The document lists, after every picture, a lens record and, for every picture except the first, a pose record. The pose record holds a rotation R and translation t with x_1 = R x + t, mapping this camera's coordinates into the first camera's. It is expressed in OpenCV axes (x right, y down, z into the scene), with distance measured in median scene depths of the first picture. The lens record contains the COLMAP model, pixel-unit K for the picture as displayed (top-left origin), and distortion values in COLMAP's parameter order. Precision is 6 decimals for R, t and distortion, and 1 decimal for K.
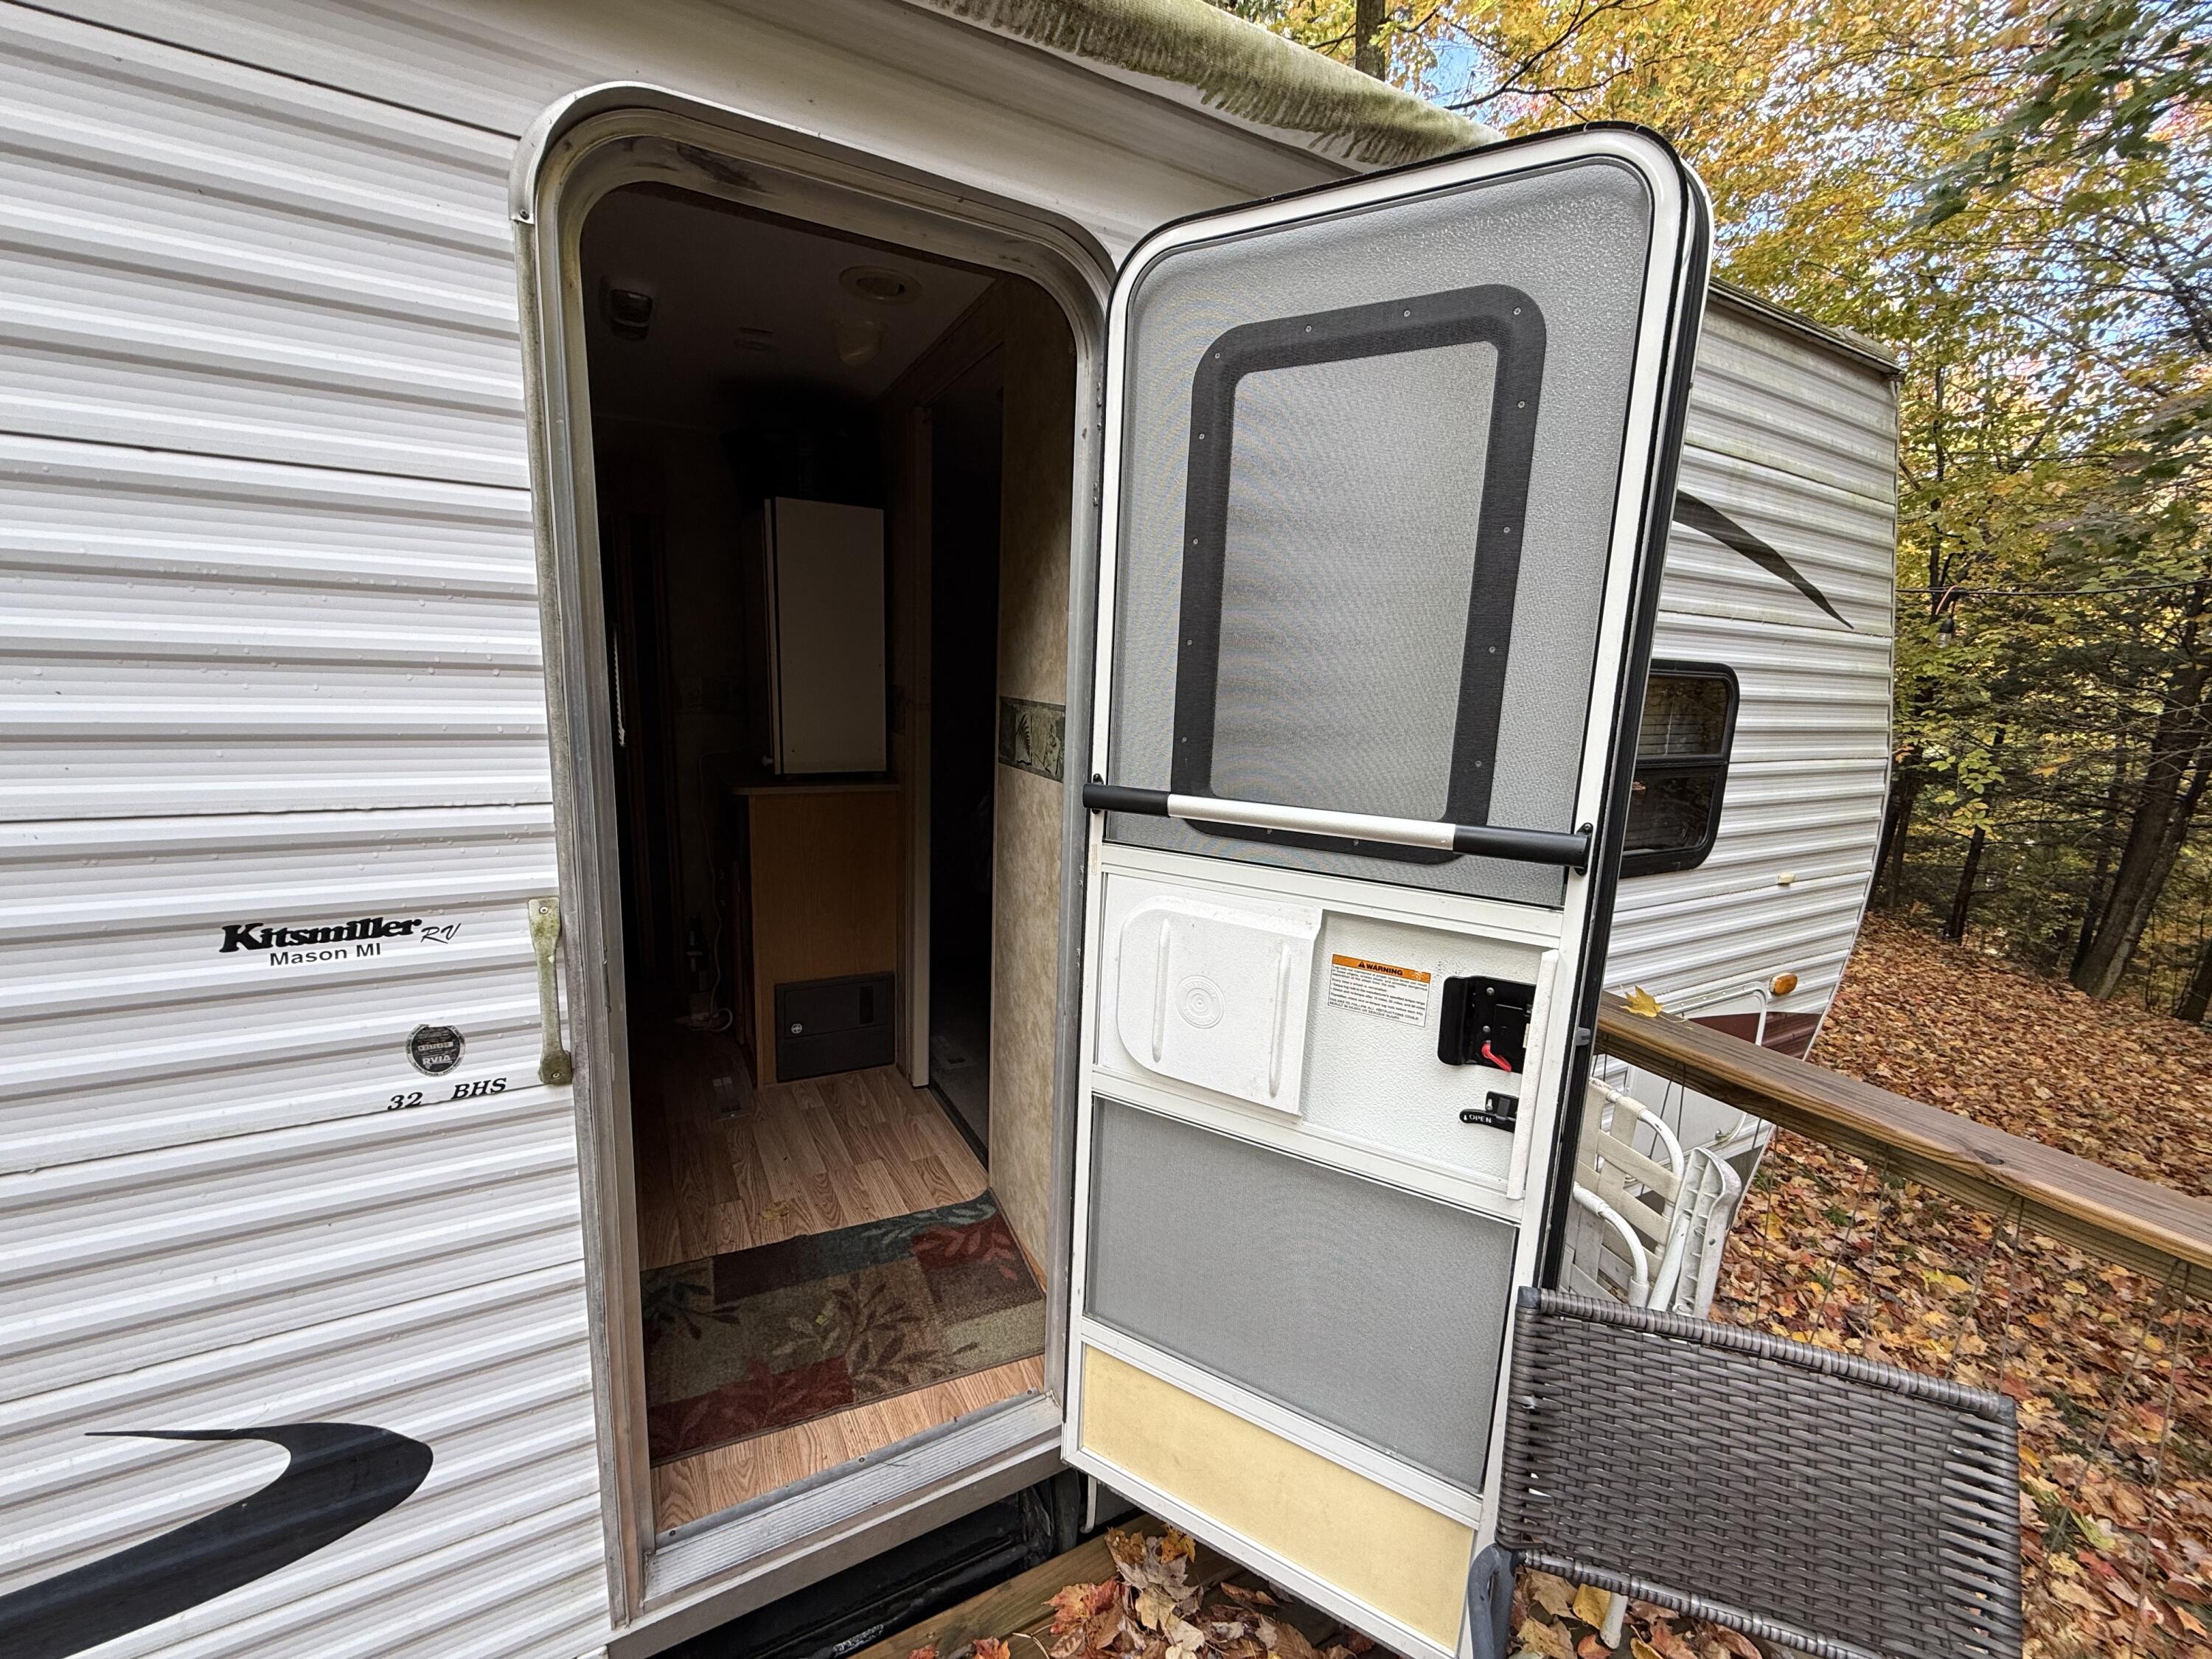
lens RADIAL K [[879.3, 0, 1104.0], [0, 879.3, 828.1], [0, 0, 1]] dist [-0.000575, 0.000217]
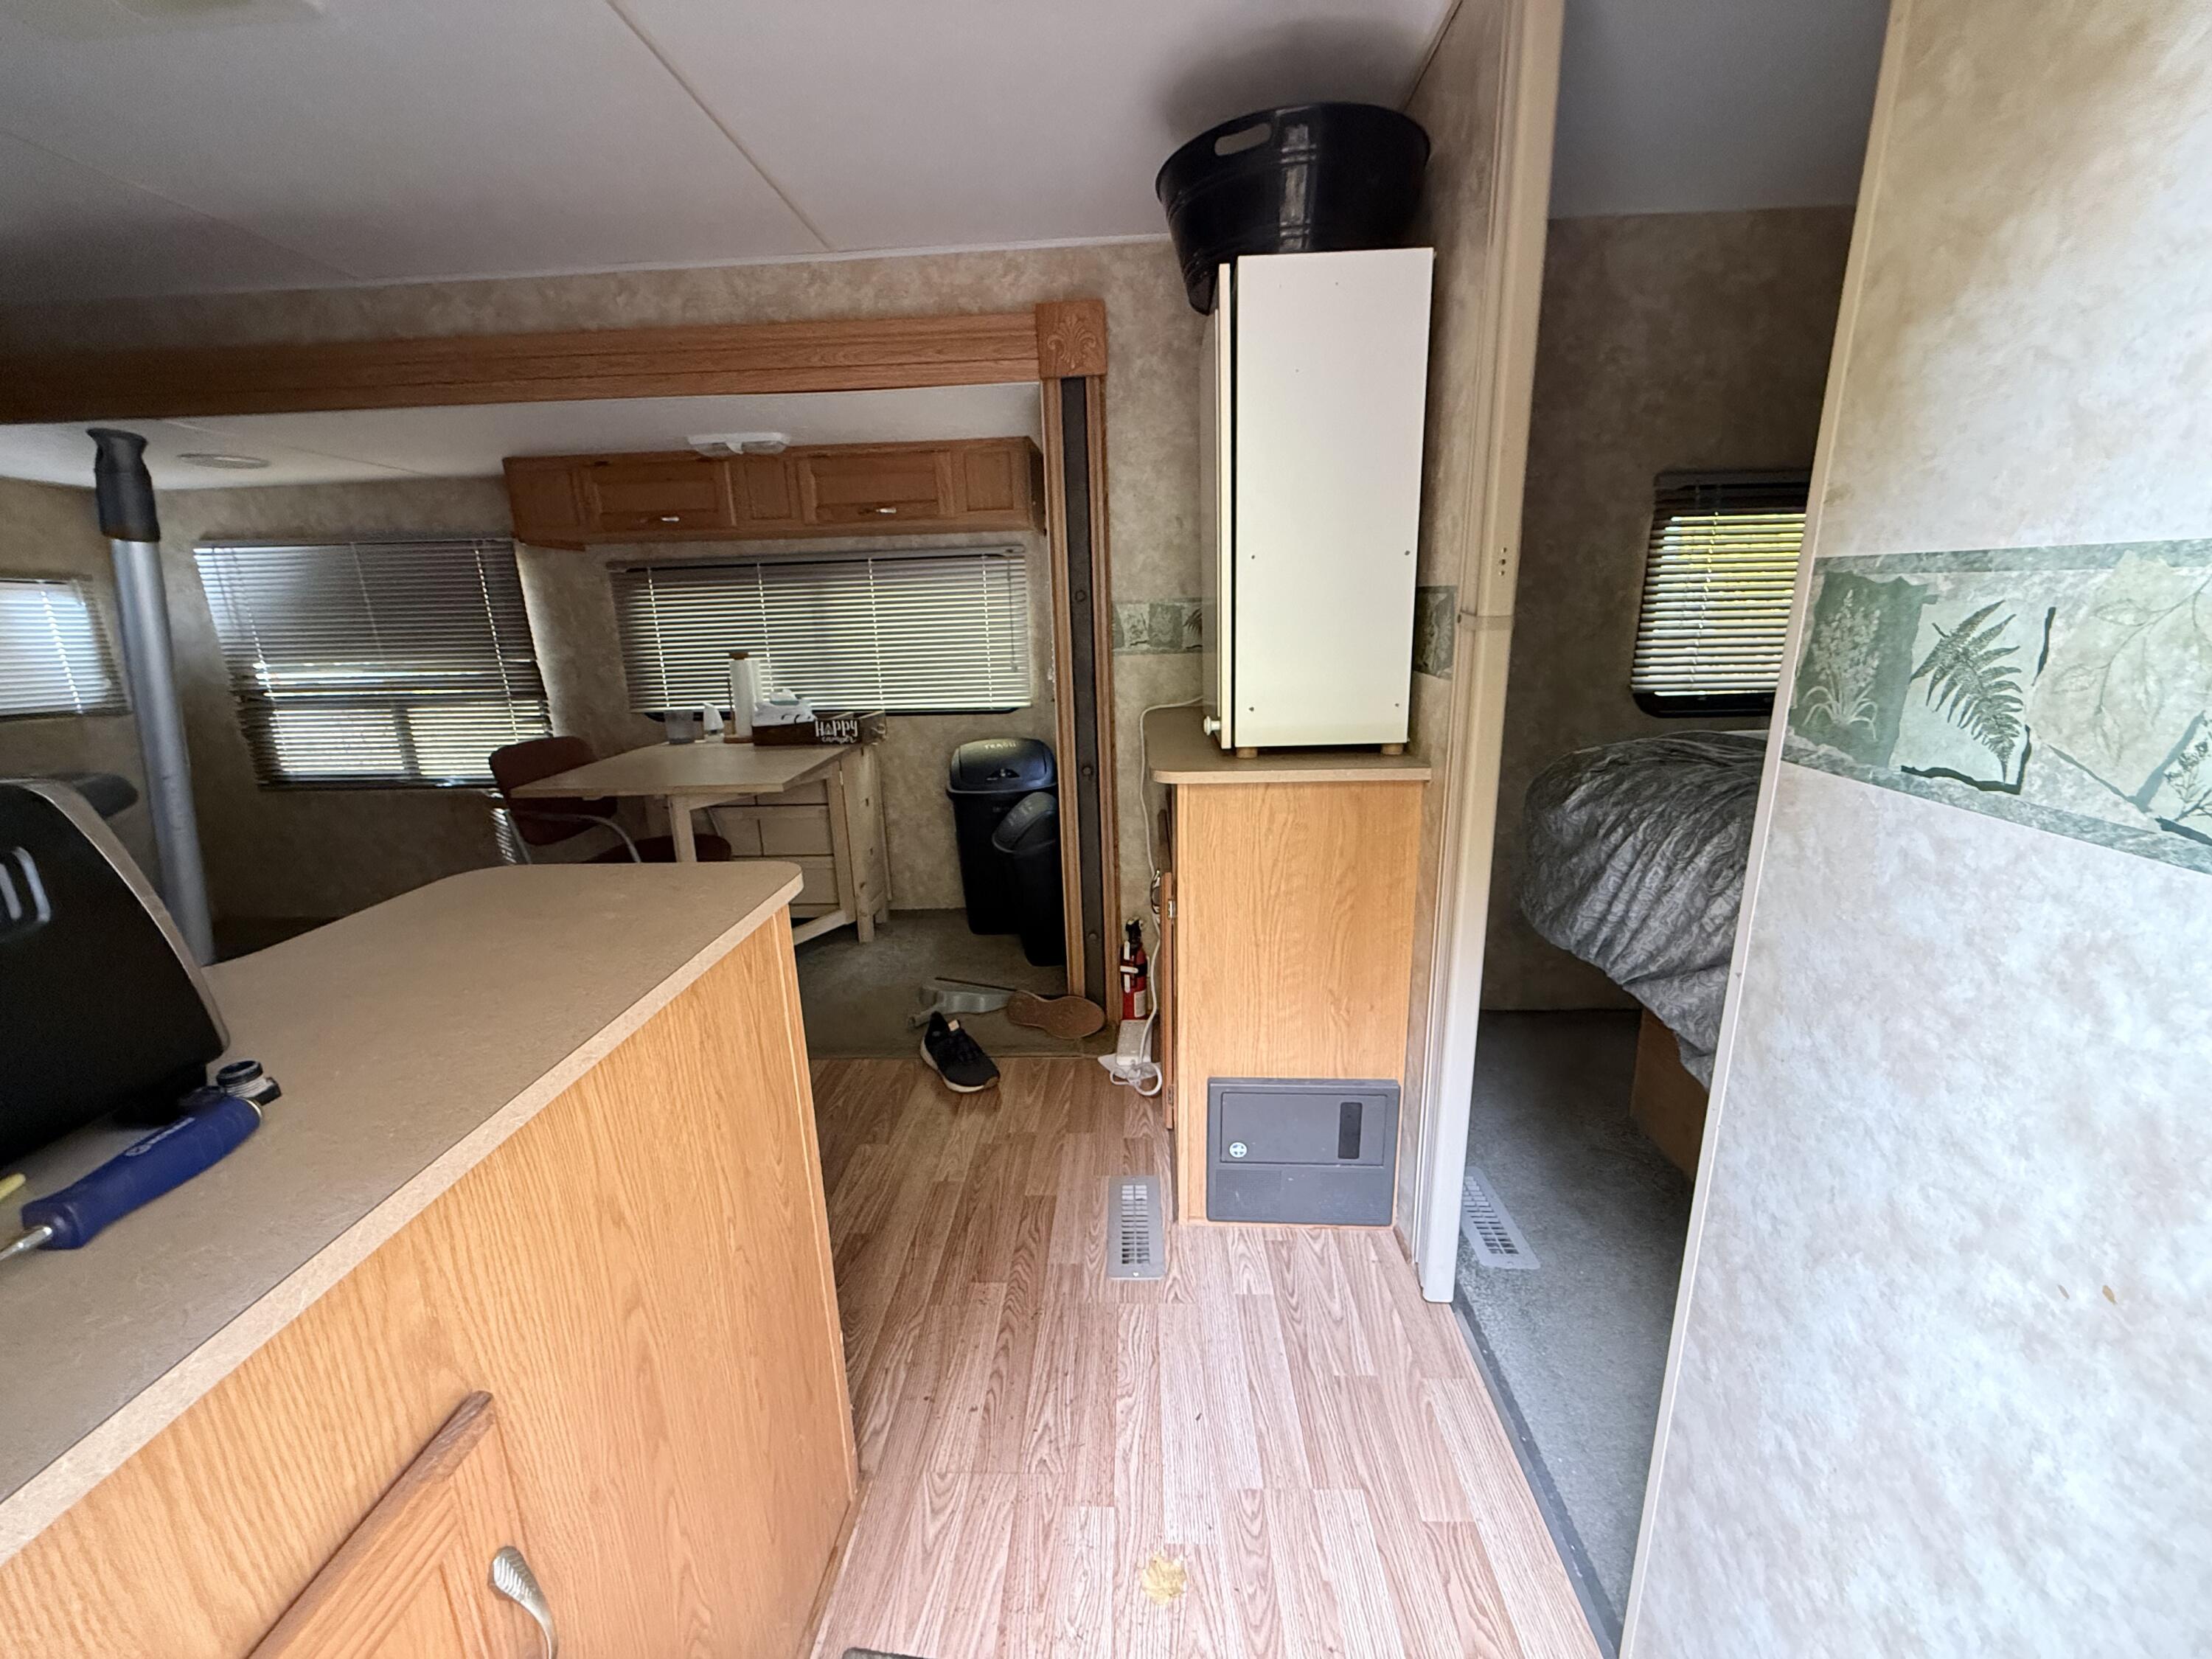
lens RADIAL K [[868.1, 0, 1101.3], [0, 868.1, 826.2], [0, 0, 1]] dist [-0.002907, -0.000205]
pose [[0.853448, 0.067221, -0.516826, -0.125054], [-0.032182, 0.996552, 0.076473, -0.048582], [0.520184, -0.048633, 0.852668, 0.423061]]
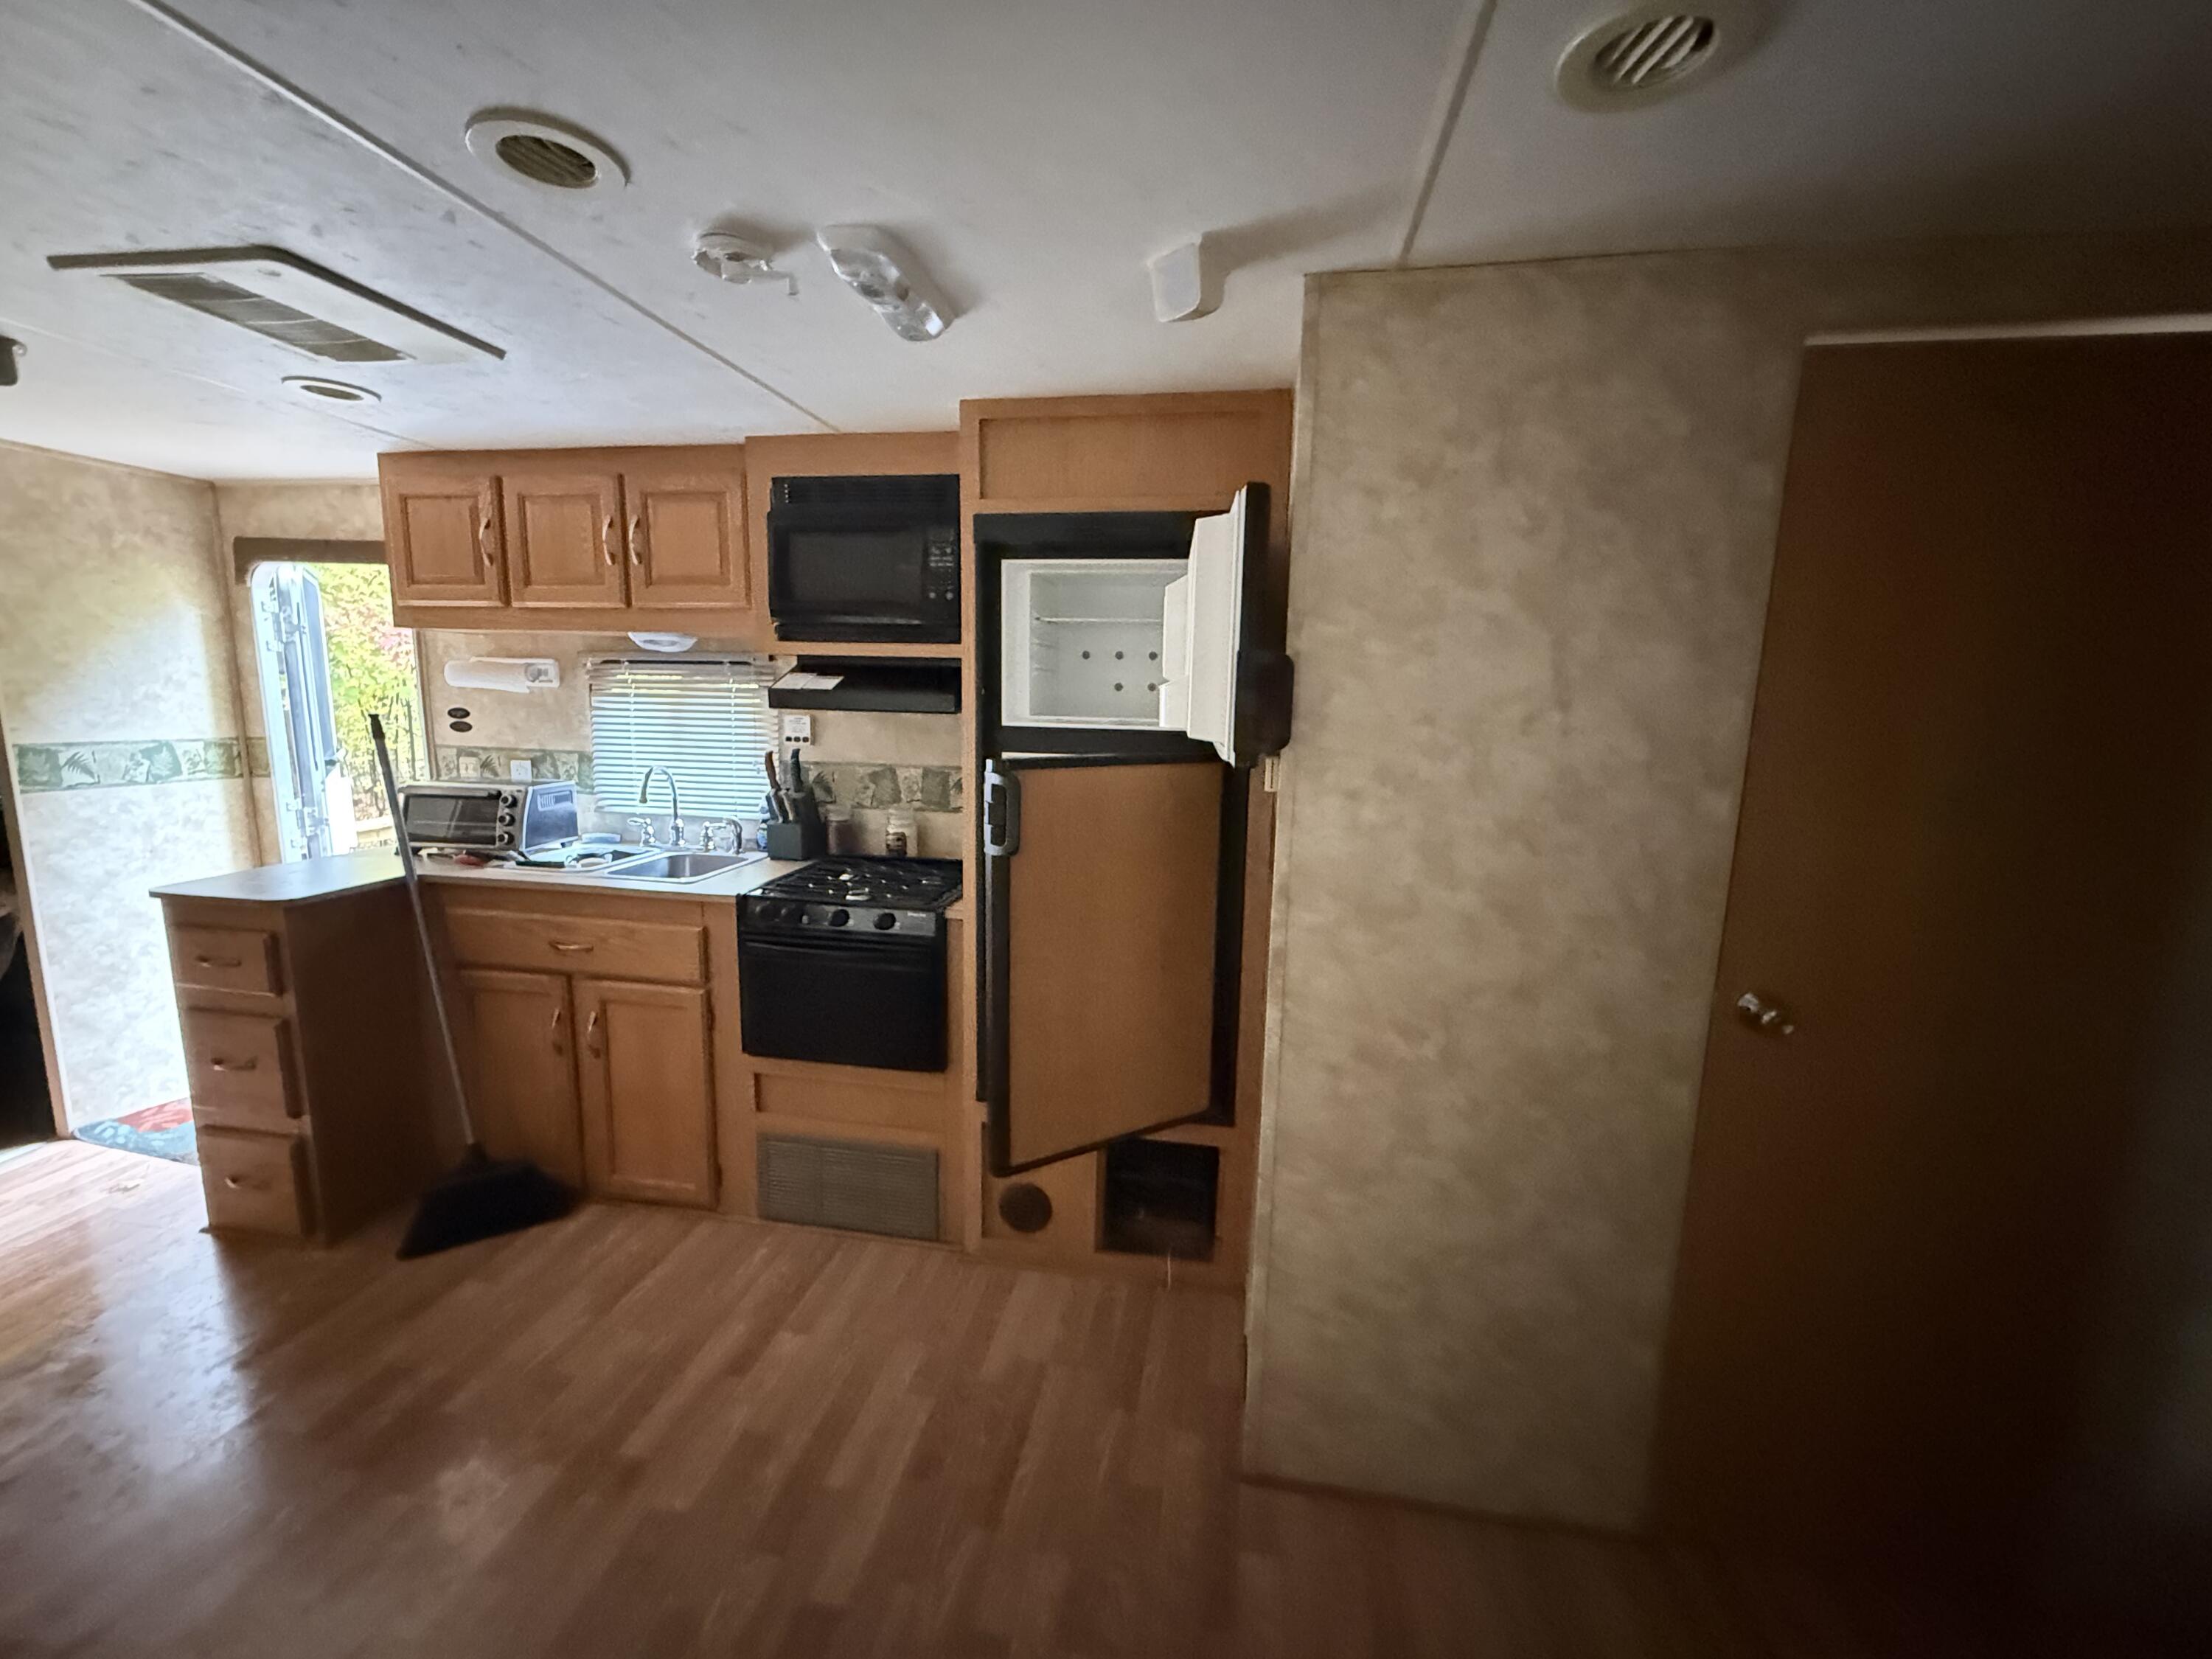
lens RADIAL K [[868.1, 0, 1101.3], [0, 868.1, 826.2], [0, 0, 1]] dist [-0.002907, -0.000205]
pose [[-0.782678, -0.154258, 0.603008, -1.608315], [0.055568, 0.947617, 0.314539, -0.255429], [-0.619941, 0.279691, -0.733107, 0.705289]]
